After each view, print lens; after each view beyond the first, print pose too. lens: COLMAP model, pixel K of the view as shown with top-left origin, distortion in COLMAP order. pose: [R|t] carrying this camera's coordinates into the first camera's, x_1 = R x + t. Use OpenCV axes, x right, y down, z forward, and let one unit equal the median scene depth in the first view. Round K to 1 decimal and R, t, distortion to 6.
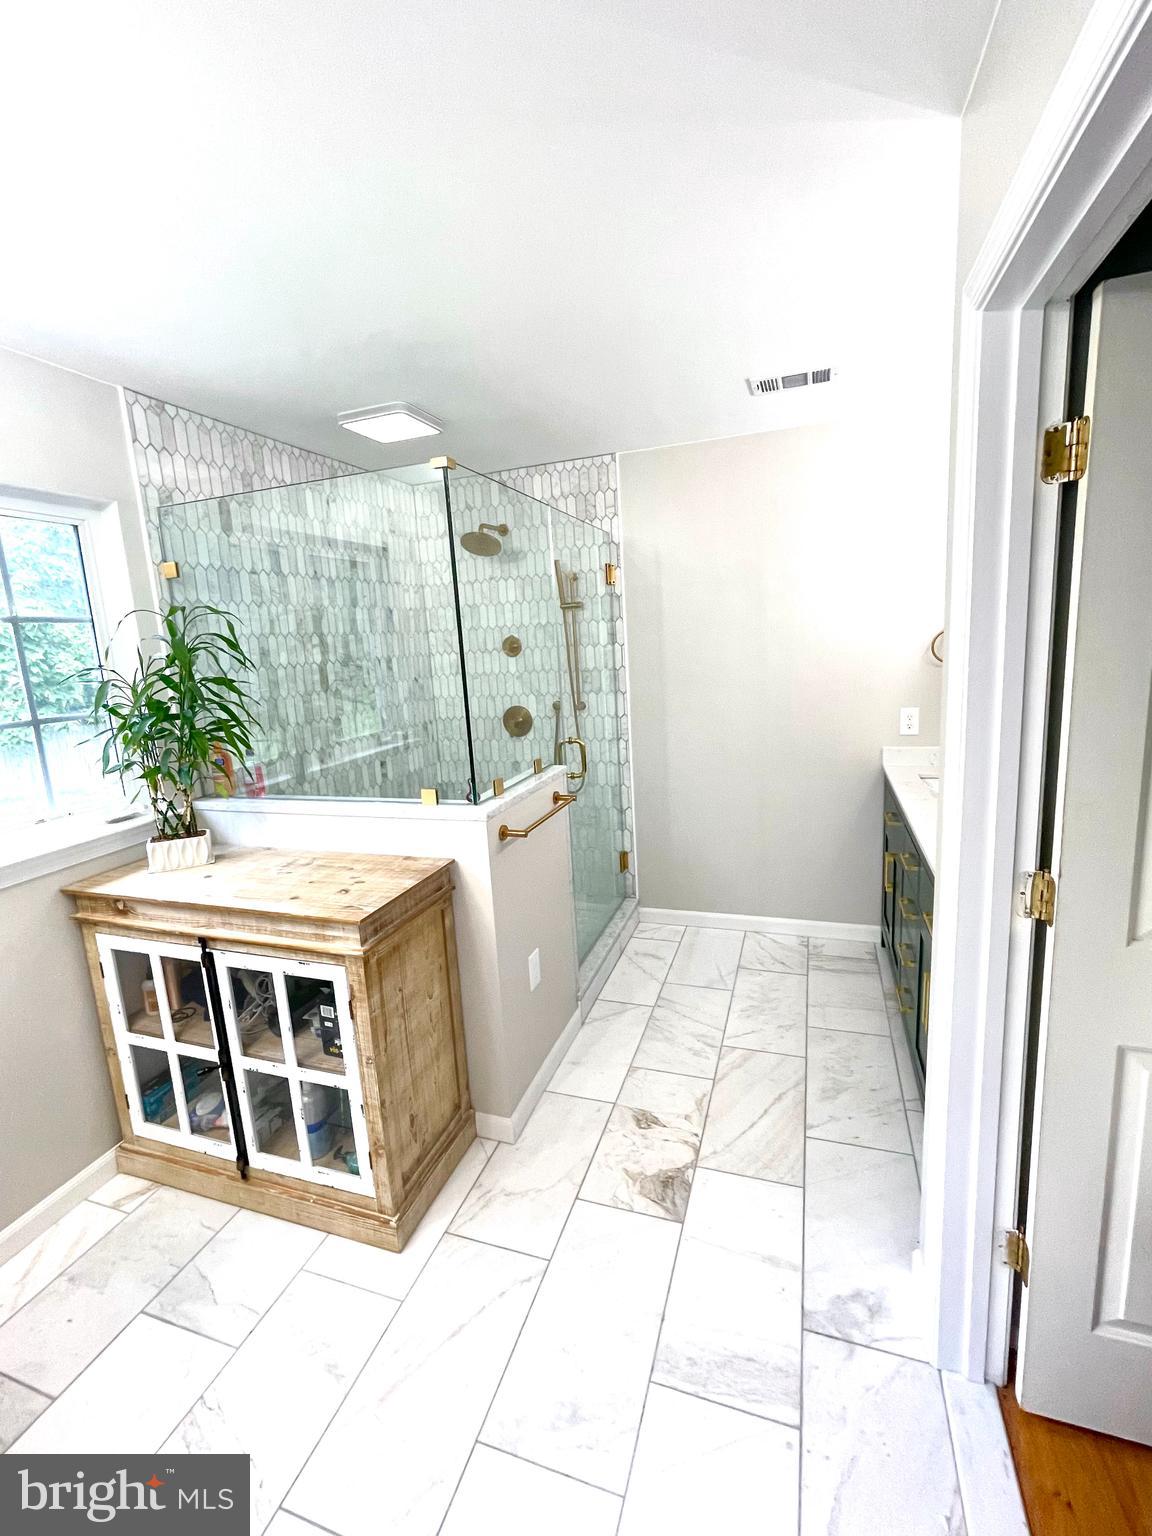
lens RADIAL K [[665.9, 0, 577.2], [0, 665.9, 759.7], [0, 0, 1]] dist [-0.001494, -0.001081]
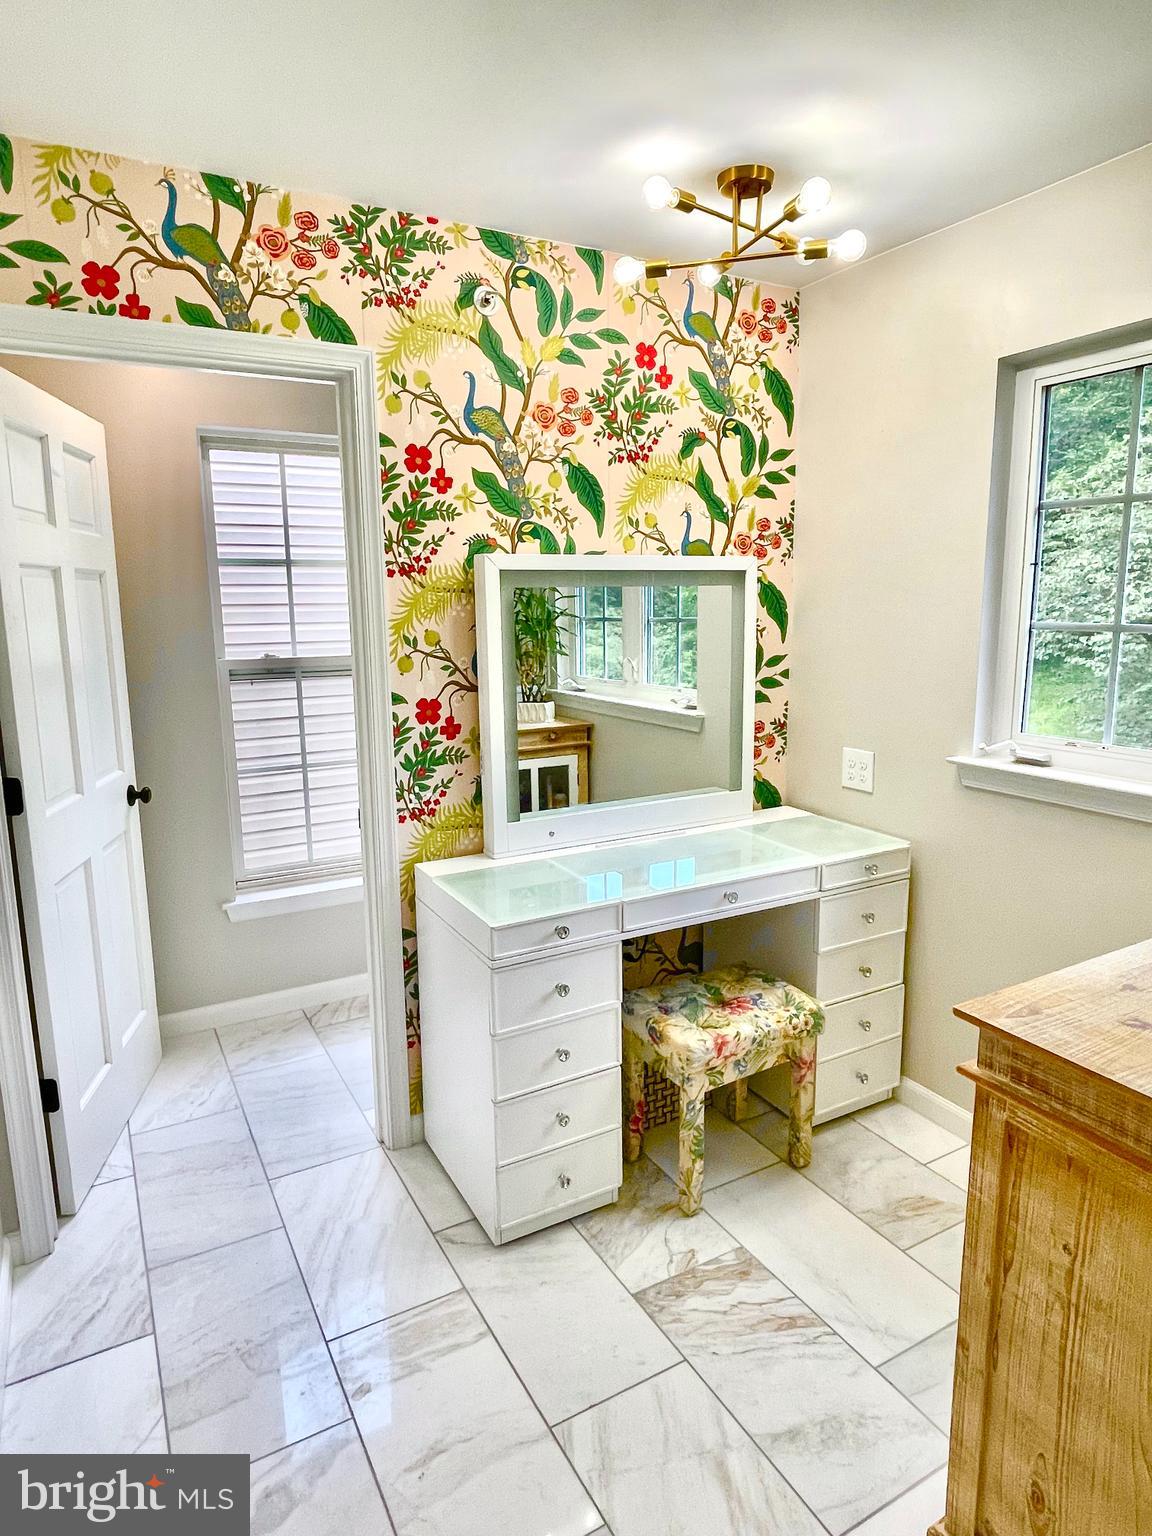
lens RADIAL K [[907.6, 0, 574.3], [0, 907.6, 759.9], [0, 0, 1]] dist [0.004346, -0.001872]
pose [[-0.666876, 0.191641, -0.720104, 0.272870], [-0.088508, 0.939153, 0.331902, -0.125546], [0.739894, 0.285072, -0.609336, 0.754743]]
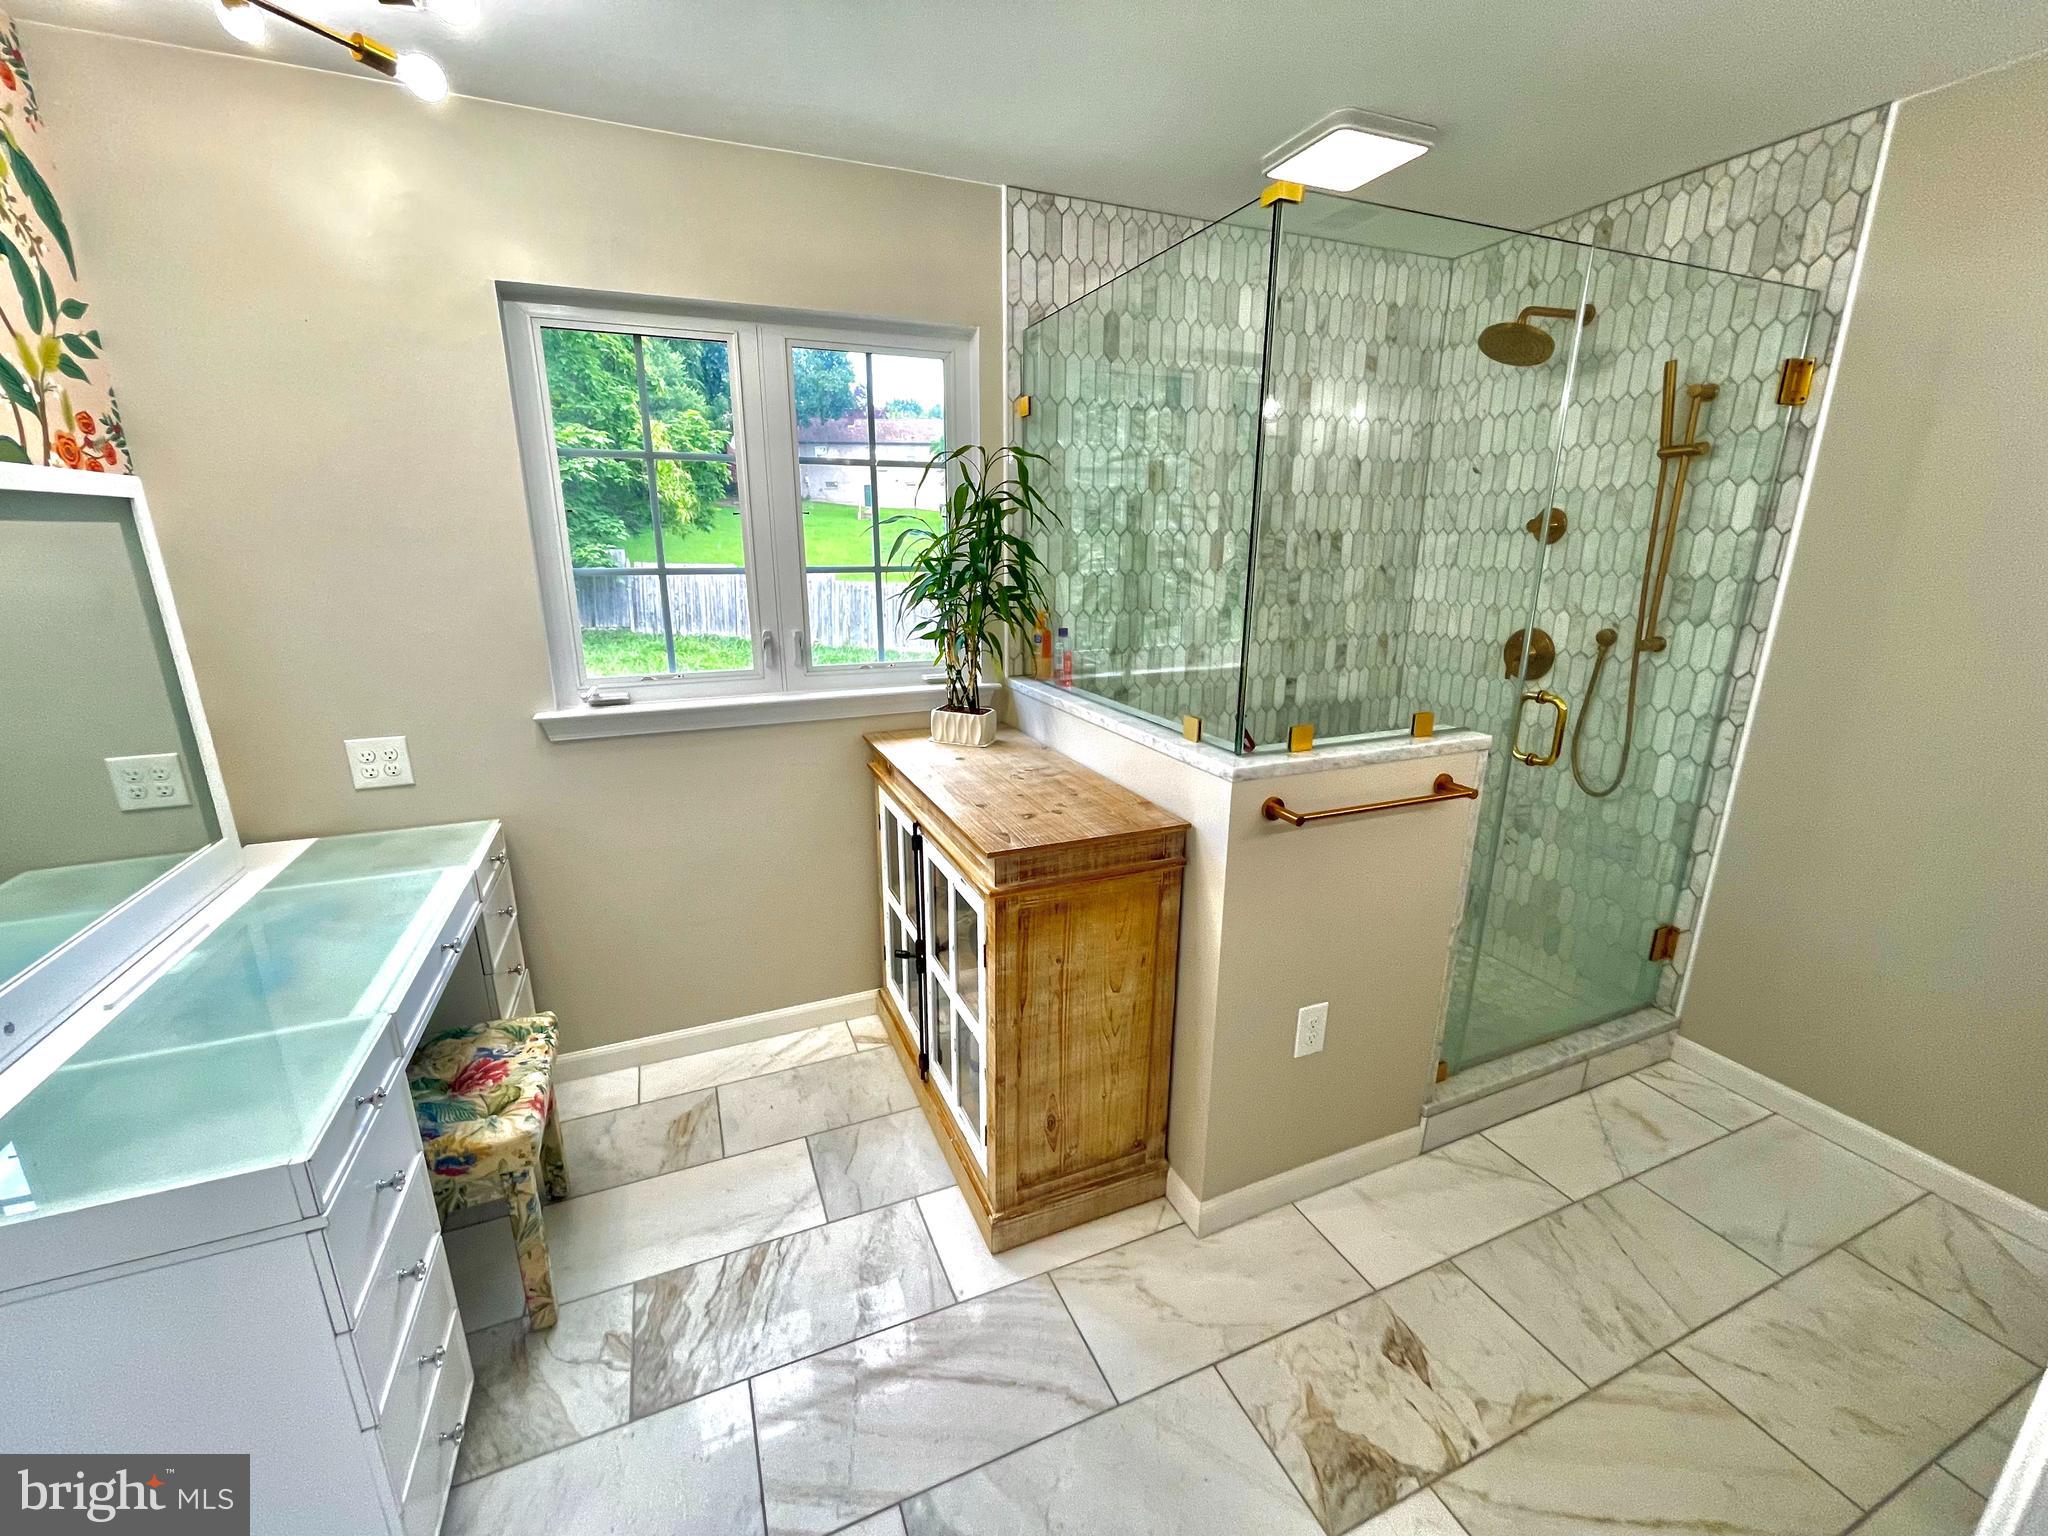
lens RADIAL K [[826.3, 0, 1020.0], [0, 826.3, 770.1], [0, 0, 1]] dist [-0.003217, -0.000707]
pose [[0.661445, 0.256742, -0.704680, 0.230832], [-0.172033, 0.966468, 0.190643, -0.029092], [0.729997, -0.004872, 0.683433, 0.233050]]
